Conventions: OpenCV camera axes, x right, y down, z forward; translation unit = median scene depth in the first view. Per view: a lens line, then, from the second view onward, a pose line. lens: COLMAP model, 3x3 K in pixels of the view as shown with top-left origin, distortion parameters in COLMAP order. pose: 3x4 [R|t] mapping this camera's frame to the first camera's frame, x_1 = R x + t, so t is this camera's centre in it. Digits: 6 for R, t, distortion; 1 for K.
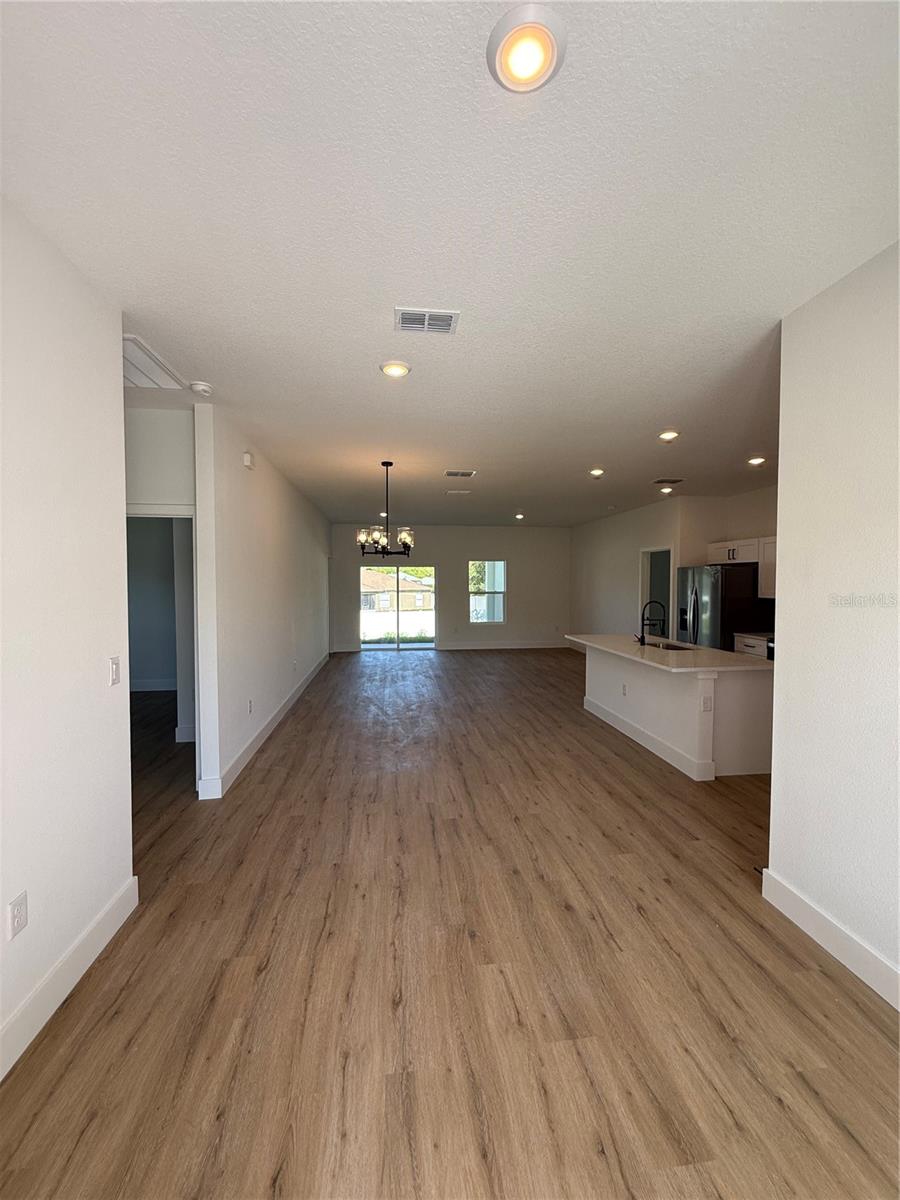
lens RADIAL K [[479.1, 0, 448.0], [0, 479.1, 597.7], [0, 0, 1]] dist [-0.001328, -0.000302]
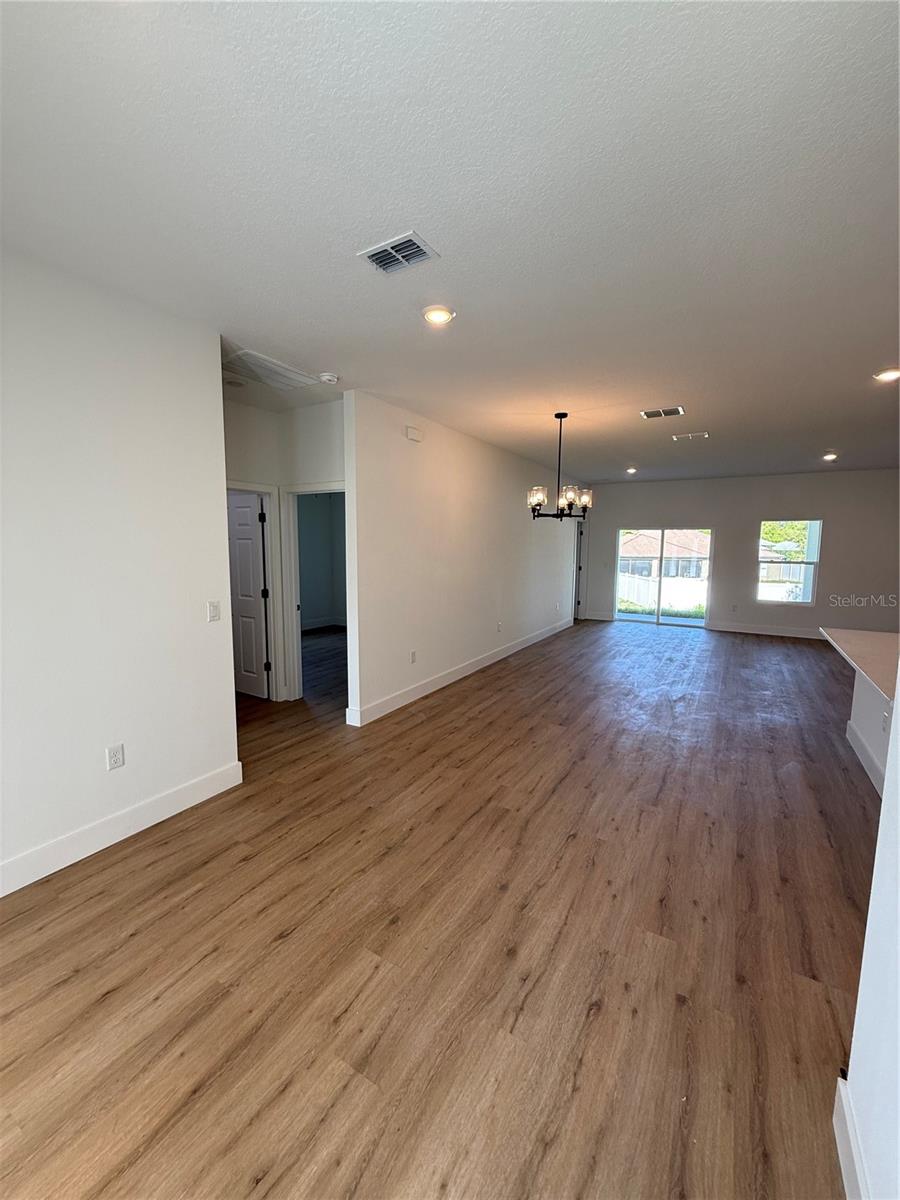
lens RADIAL K [[475.8, 0, 447.2], [0, 475.8, 600.3], [0, 0, 1]] dist [-0.001559, 0.000355]
pose [[0.784099, 0.080801, -0.615353, 0.449436], [-0.029543, 0.995224, 0.093036, -0.017464], [0.619932, -0.054770, 0.782742, 0.239420]]
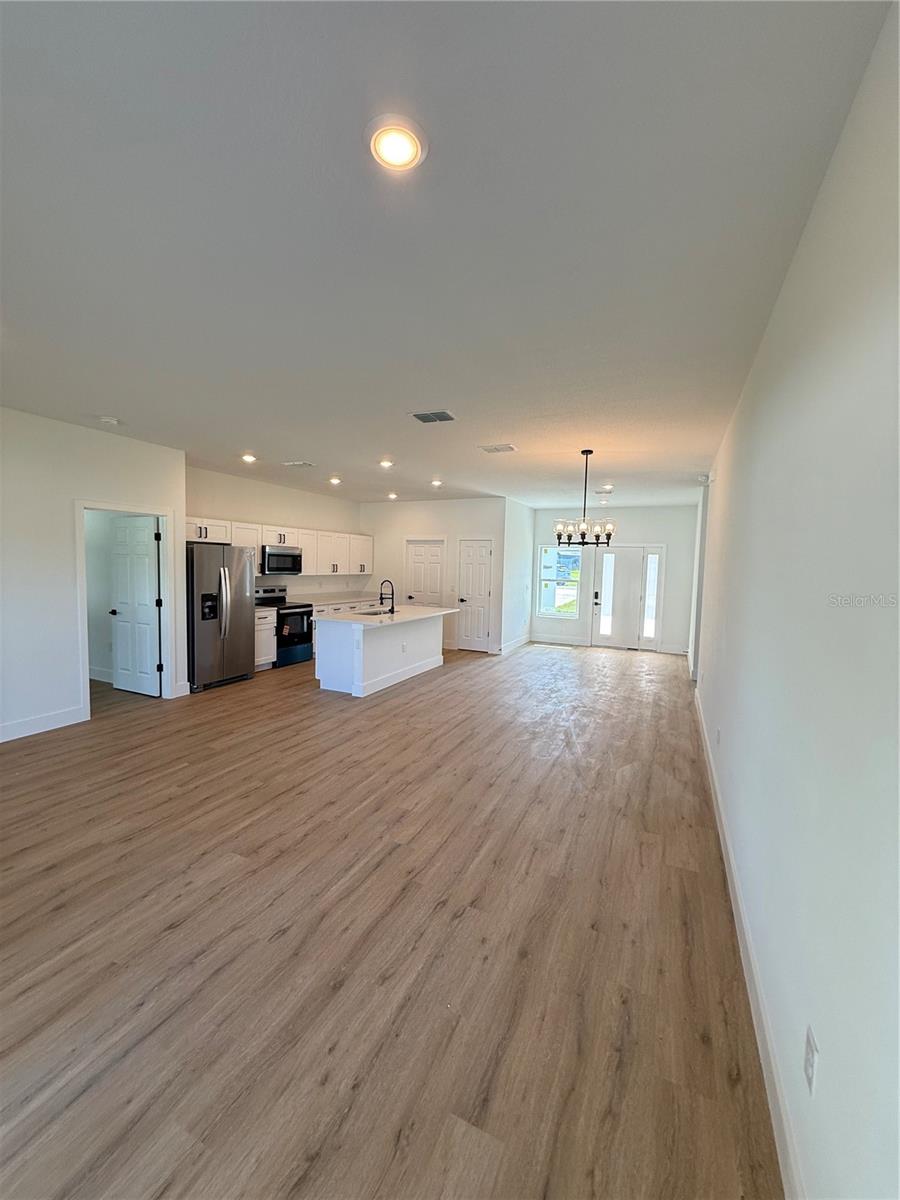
lens RADIAL K [[479.1, 0, 448.0], [0, 479.1, 597.7], [0, 0, 1]] dist [-0.001328, -0.000302]
pose [[-0.845528, -0.060368, 0.530507, -0.677530], [-0.008124, 0.994927, 0.100268, -0.126405], [-0.533869, 0.080470, -0.841730, 3.197908]]
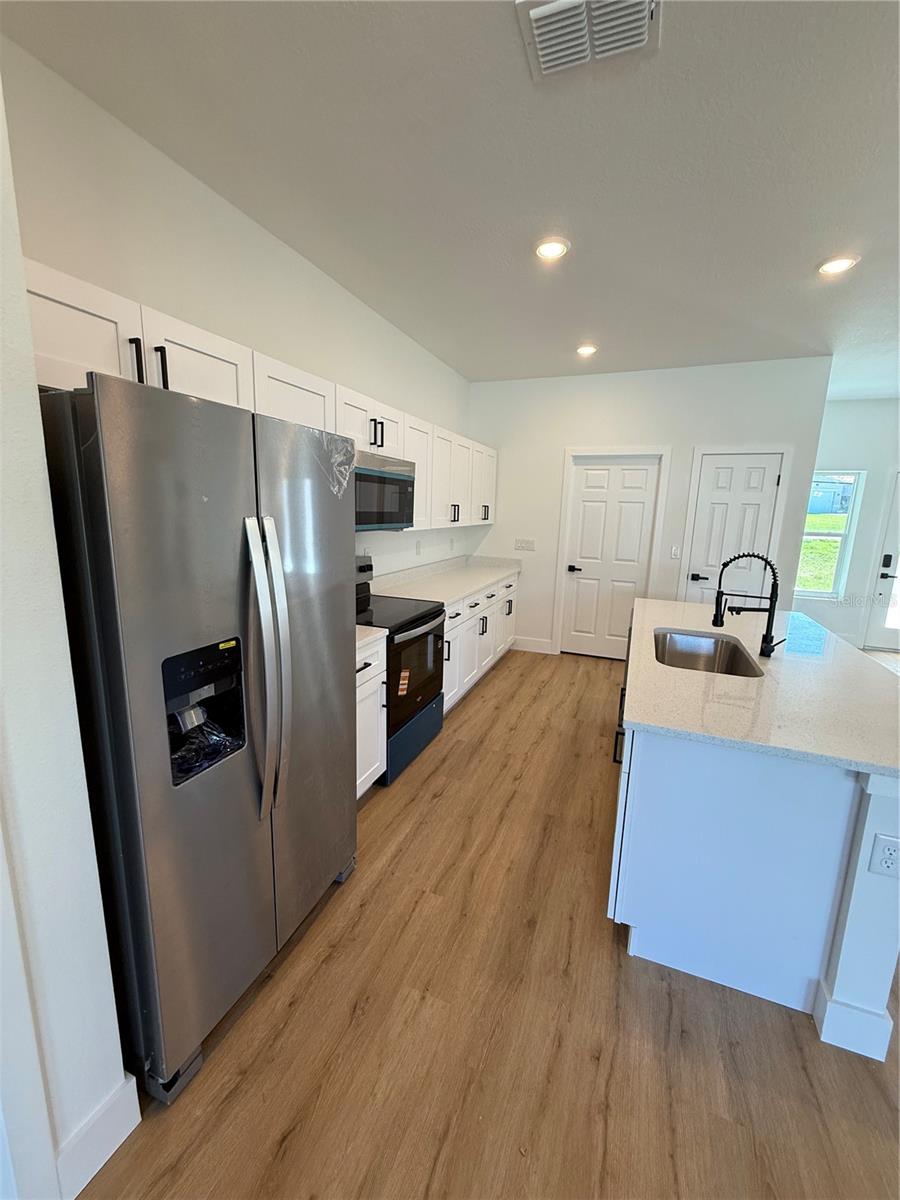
lens RADIAL K [[478.2, 0, 449.8], [0, 478.2, 596.1], [0, 0, 1]] dist [0.001045, 0.000283]
pose [[-0.877438, -0.113010, 0.466188, 0.725053], [-0.011201, 0.976415, 0.215613, -0.072820], [-0.479559, 0.183965, -0.858009, 2.364399]]
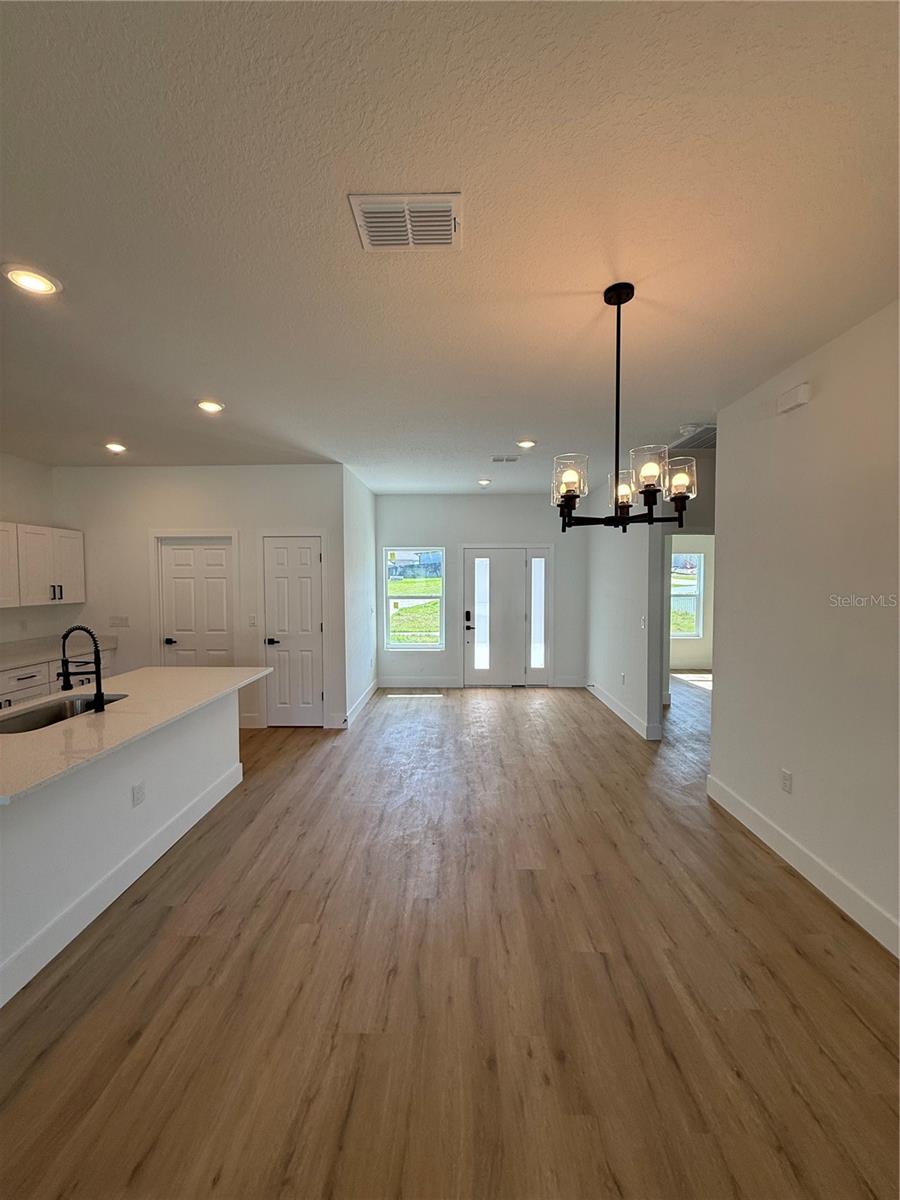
lens RADIAL K [[478.2, 0, 449.8], [0, 478.2, 596.1], [0, 0, 1]] dist [0.001045, 0.000283]
pose [[-0.990302, -0.003912, 0.138878, -0.071504], [0.006542, 0.997182, 0.074738, -0.098642], [-0.138779, 0.074921, -0.987485, 2.280253]]
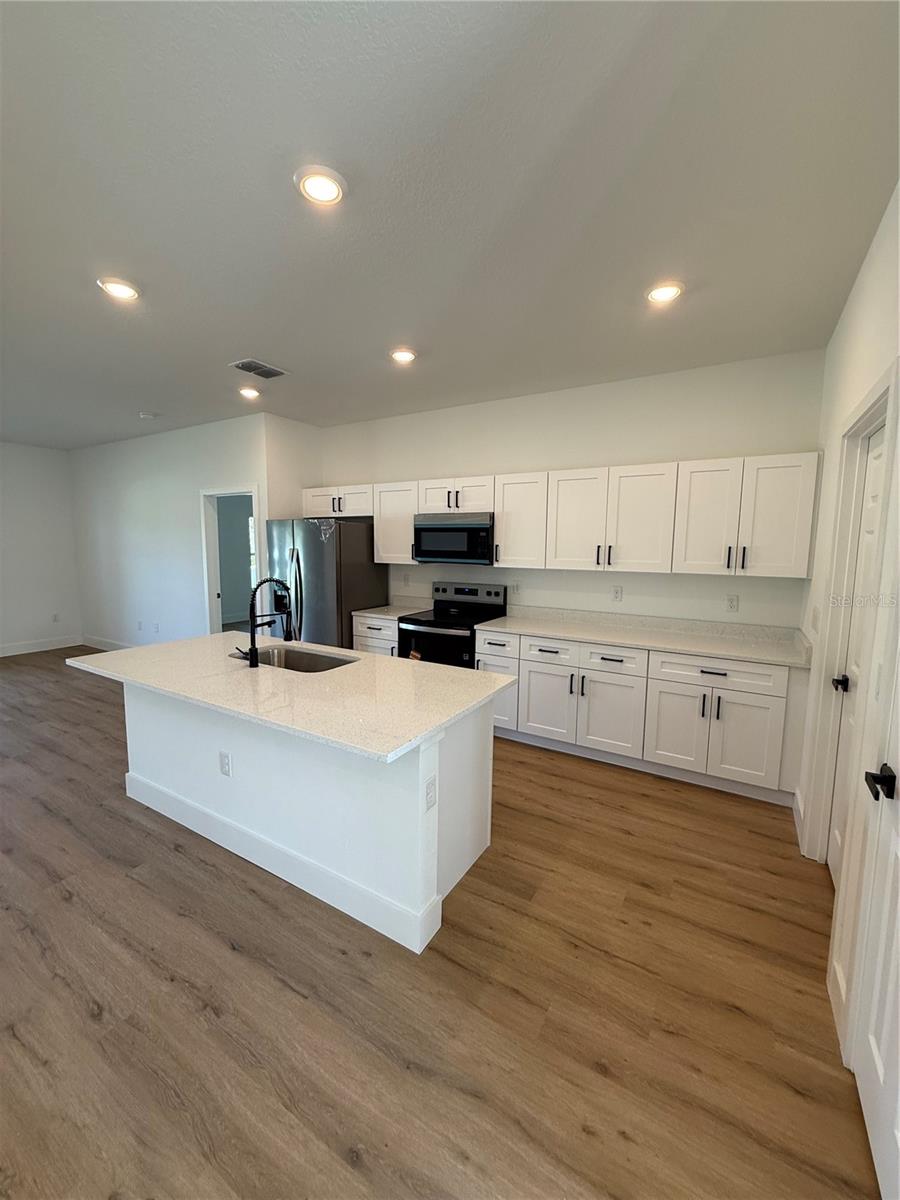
lens RADIAL K [[478.2, 0, 449.8], [0, 478.2, 596.1], [0, 0, 1]] dist [0.001045, 0.000283]
pose [[0.616694, -0.083127, 0.782801, 0.222912], [0.019627, 0.995723, 0.090275, -0.027015], [-0.786958, -0.040309, 0.615689, 0.821888]]
